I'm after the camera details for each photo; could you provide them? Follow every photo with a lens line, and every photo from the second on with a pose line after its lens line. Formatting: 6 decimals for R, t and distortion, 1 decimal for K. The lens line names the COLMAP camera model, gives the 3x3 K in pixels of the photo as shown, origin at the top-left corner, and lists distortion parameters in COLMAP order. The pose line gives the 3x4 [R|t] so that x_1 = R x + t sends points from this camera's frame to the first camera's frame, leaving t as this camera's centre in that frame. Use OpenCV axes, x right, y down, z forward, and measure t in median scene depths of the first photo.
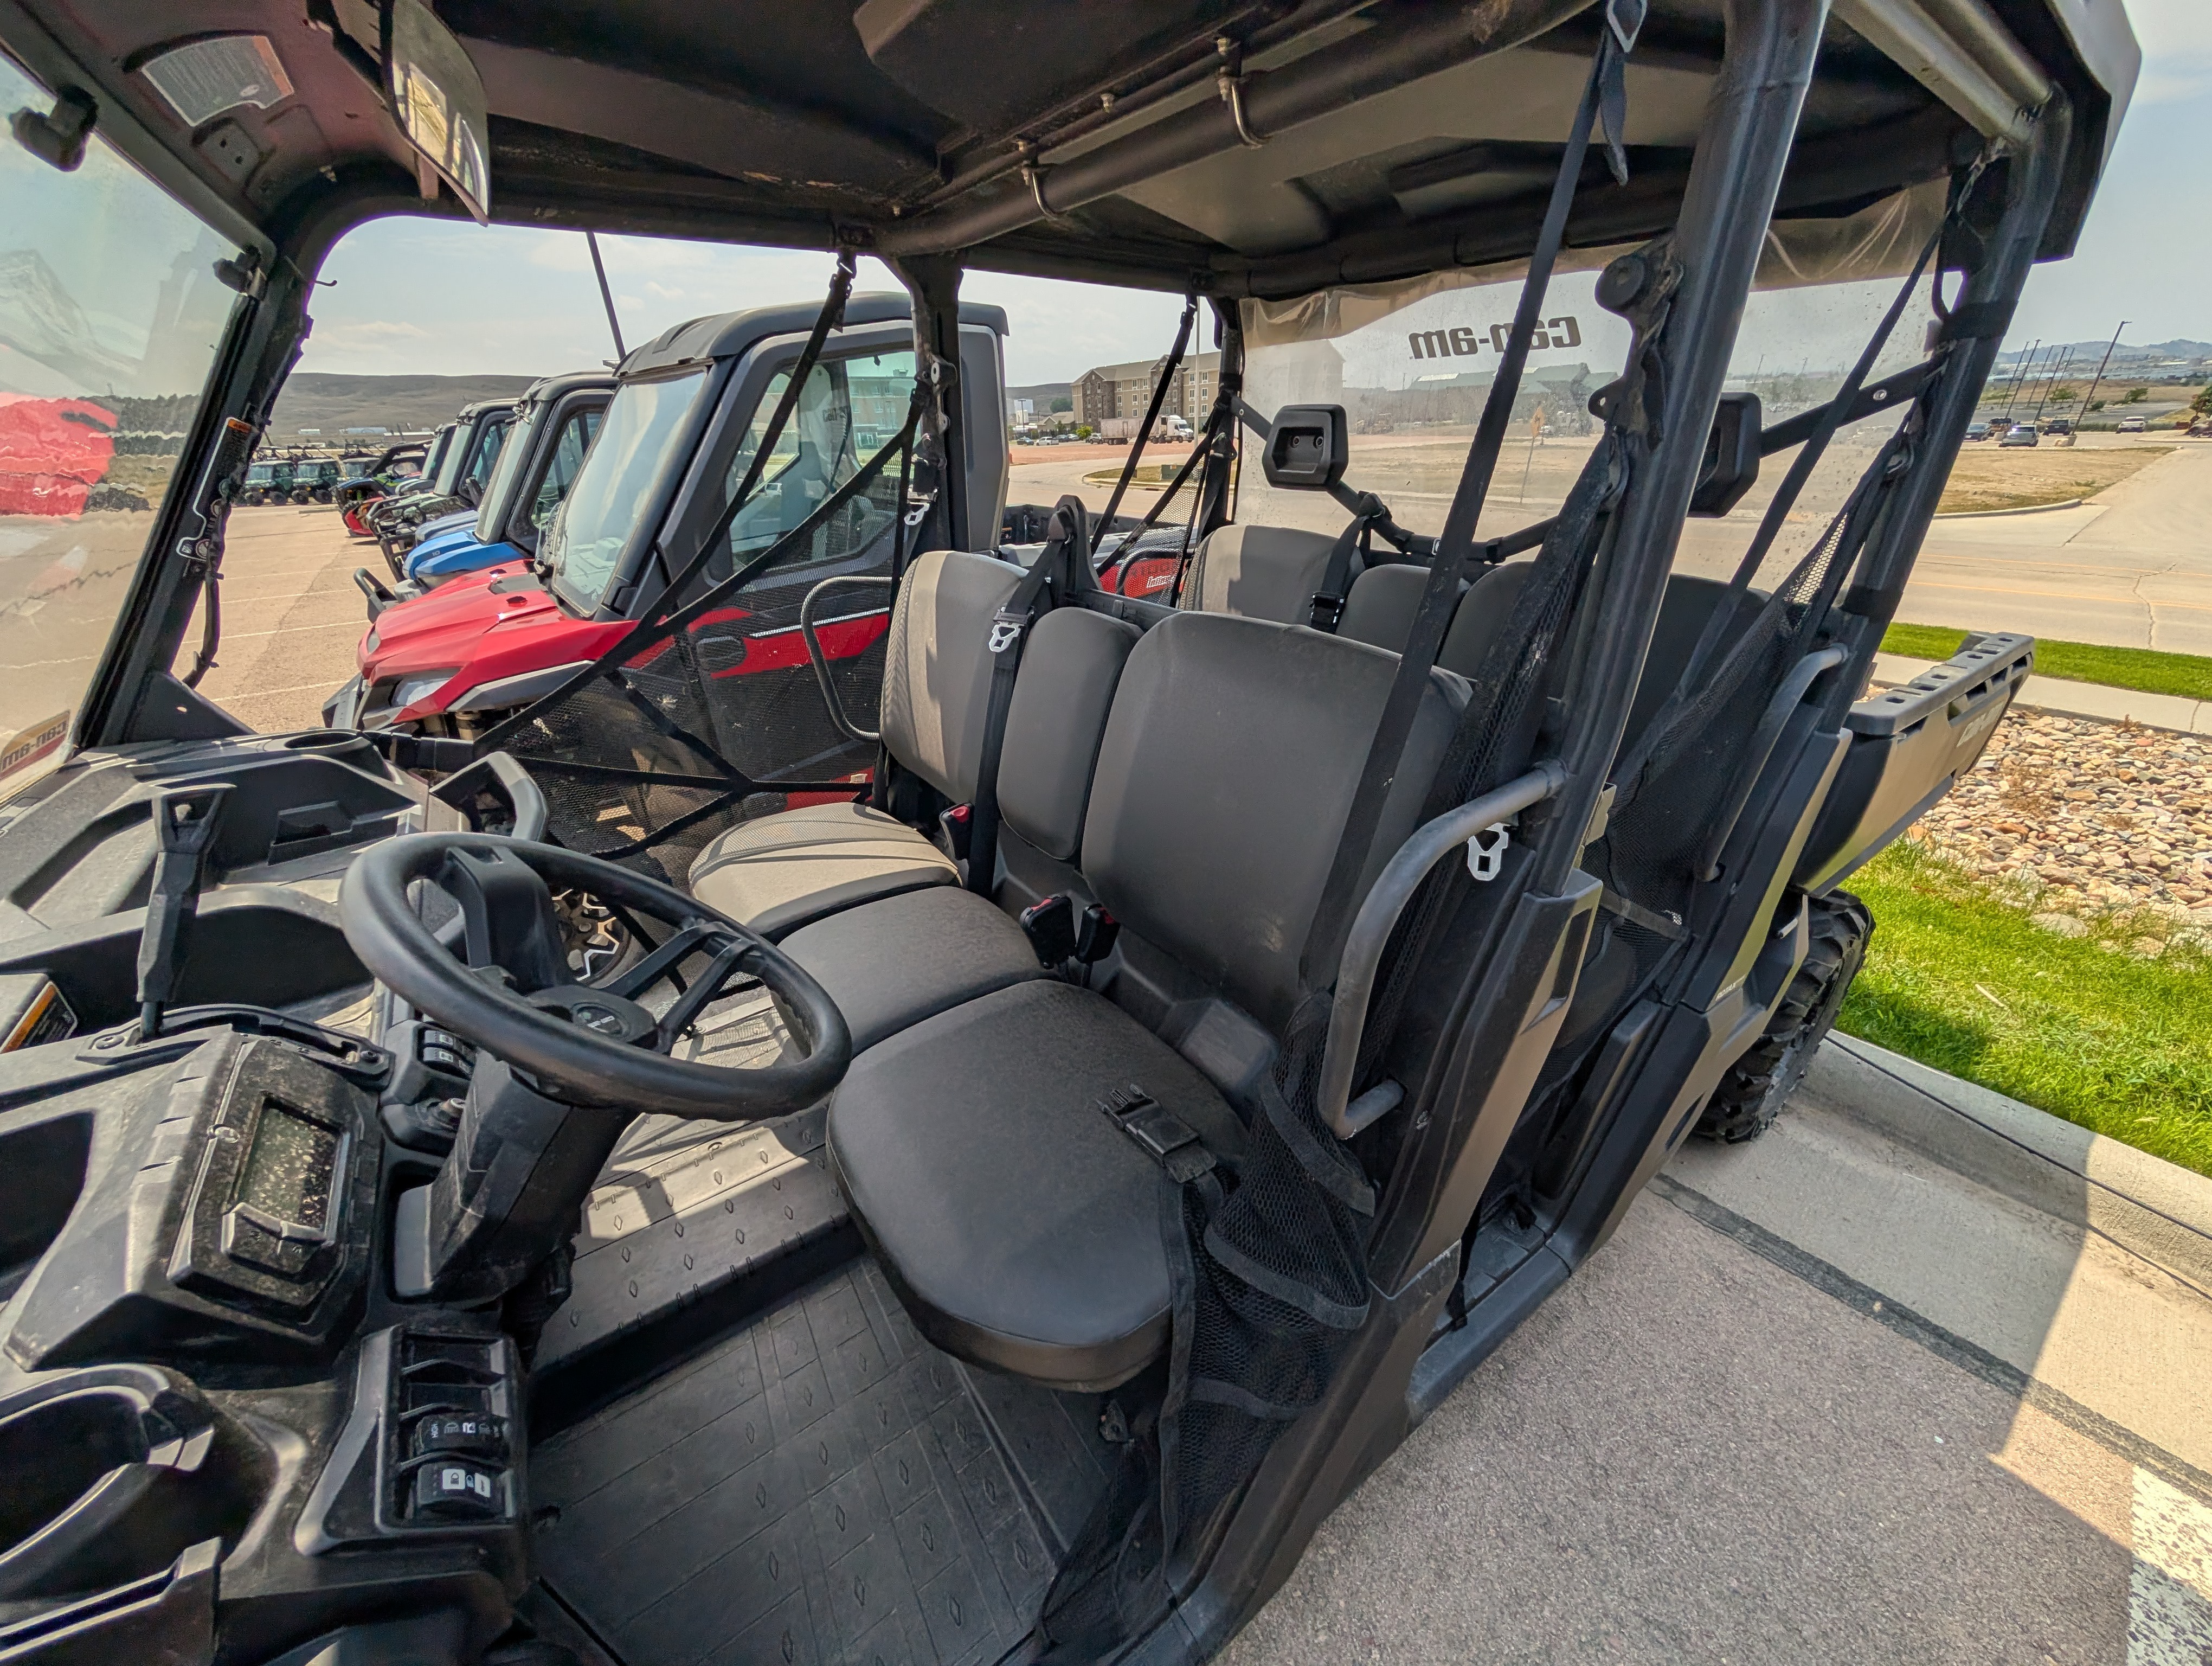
lens RADIAL K [[803.3, 0, 1106.0], [0, 803.3, 833.0], [0, 0, 1]] dist [0.002048, 0.000346]
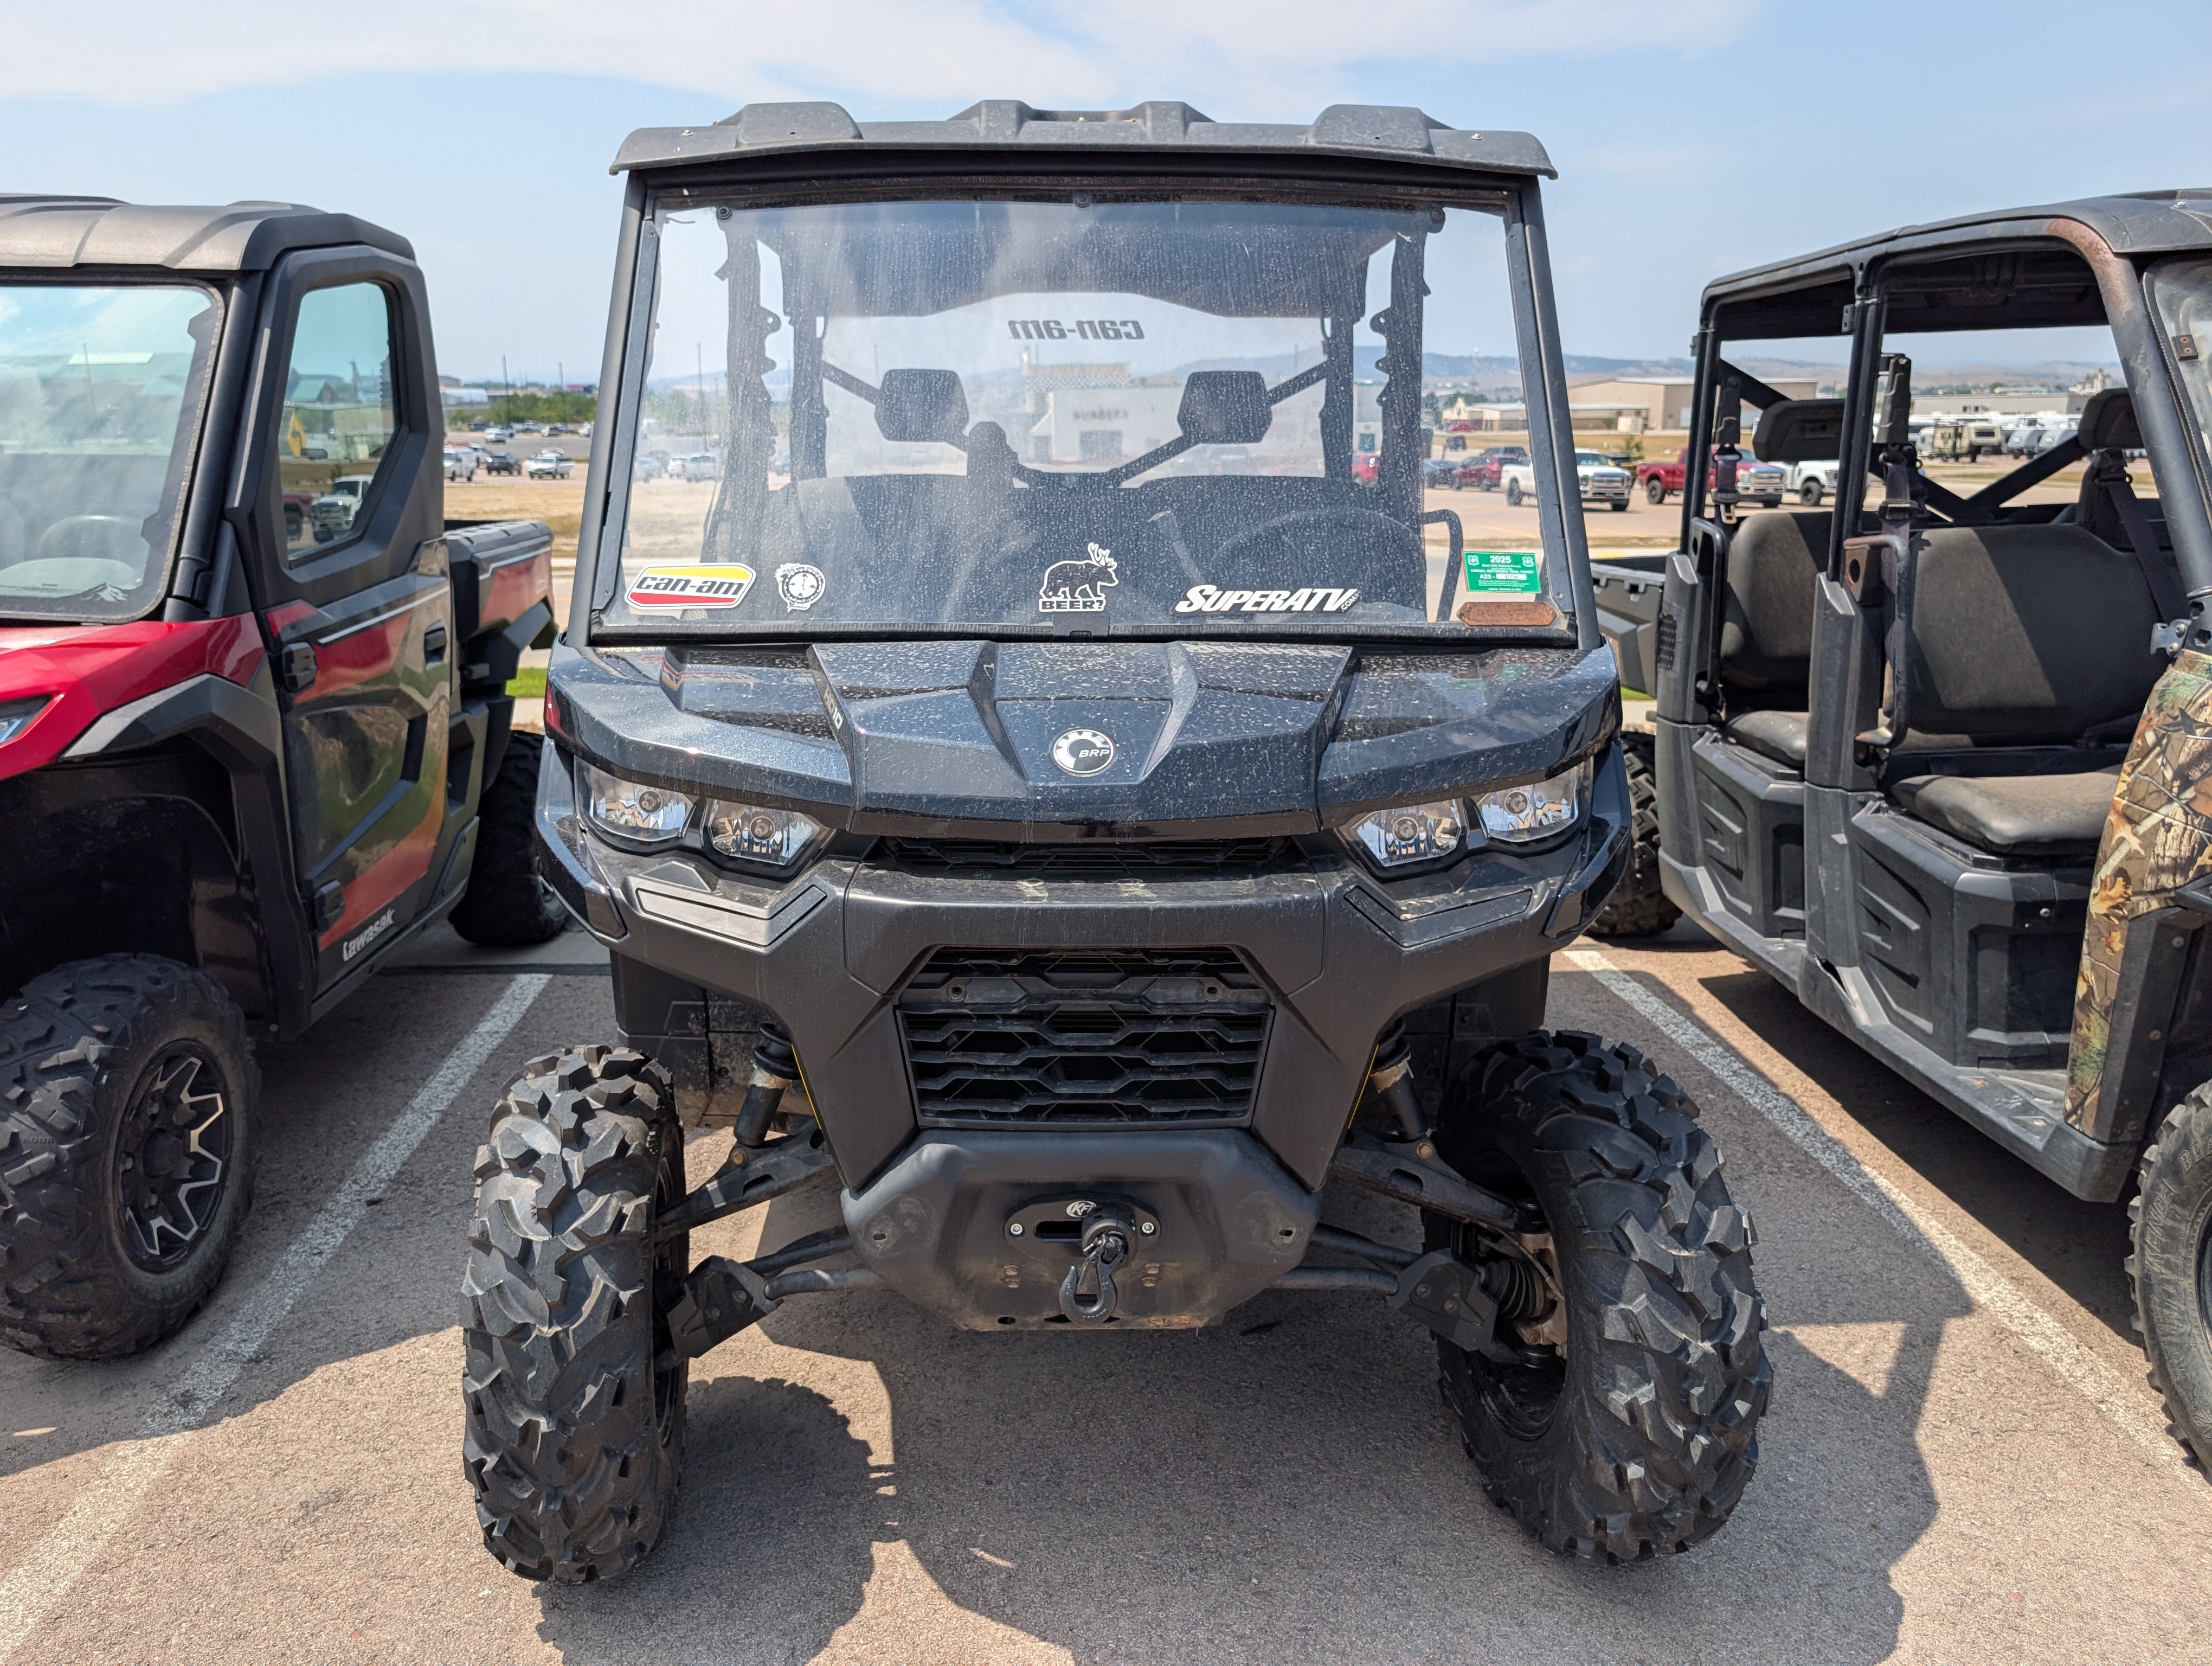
lens RADIAL K [[1599.4, 0, 1067.2], [0, 1599.4, 834.8], [0, 0, 1]] dist [0.013857, -0.005317]
pose [[0.569141, -0.185668, 0.801003, -1.641752], [0.365776, 0.929643, -0.044411, 0.266069], [-0.736401, 0.318264, 0.597010, -0.304445]]
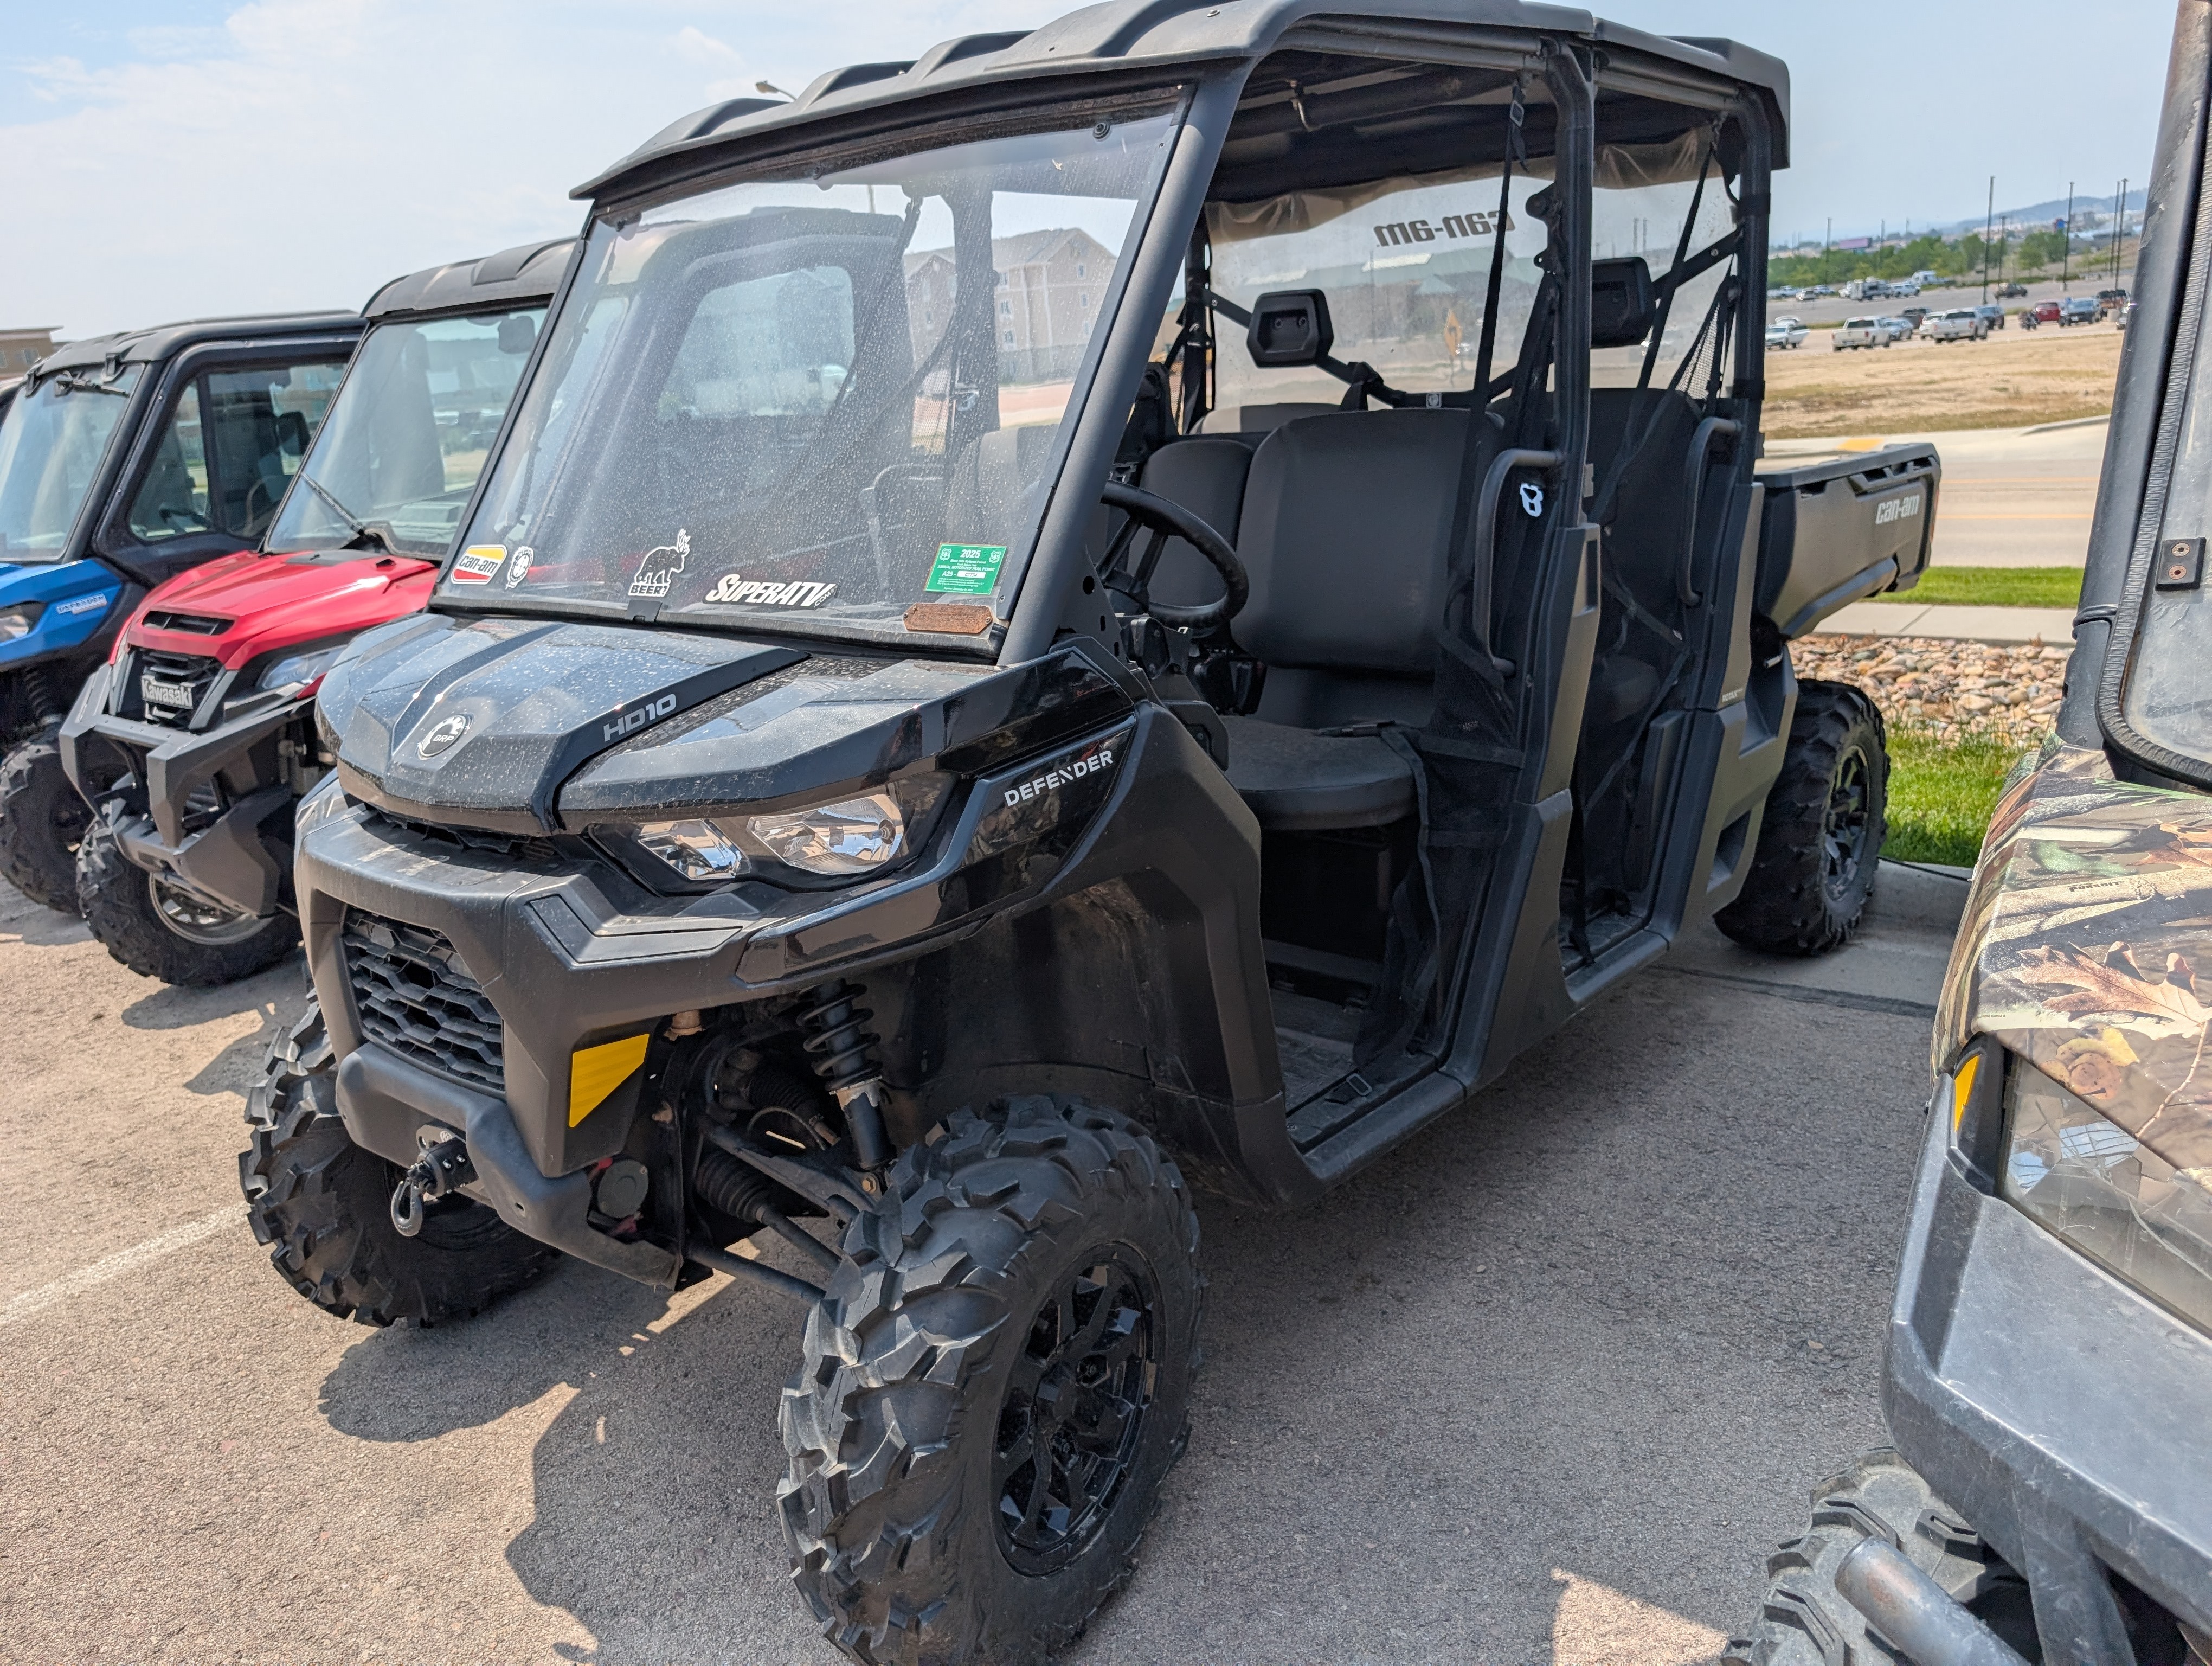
lens RADIAL K [[1599.4, 0, 1067.2], [0, 1599.4, 834.8], [0, 0, 1]] dist [0.013857, -0.005317]
pose [[0.973488, -0.119106, 0.195280, -0.559316], [0.154294, 0.972184, -0.176214, 0.521402], [-0.168860, 0.201673, 0.964787, -0.894272]]
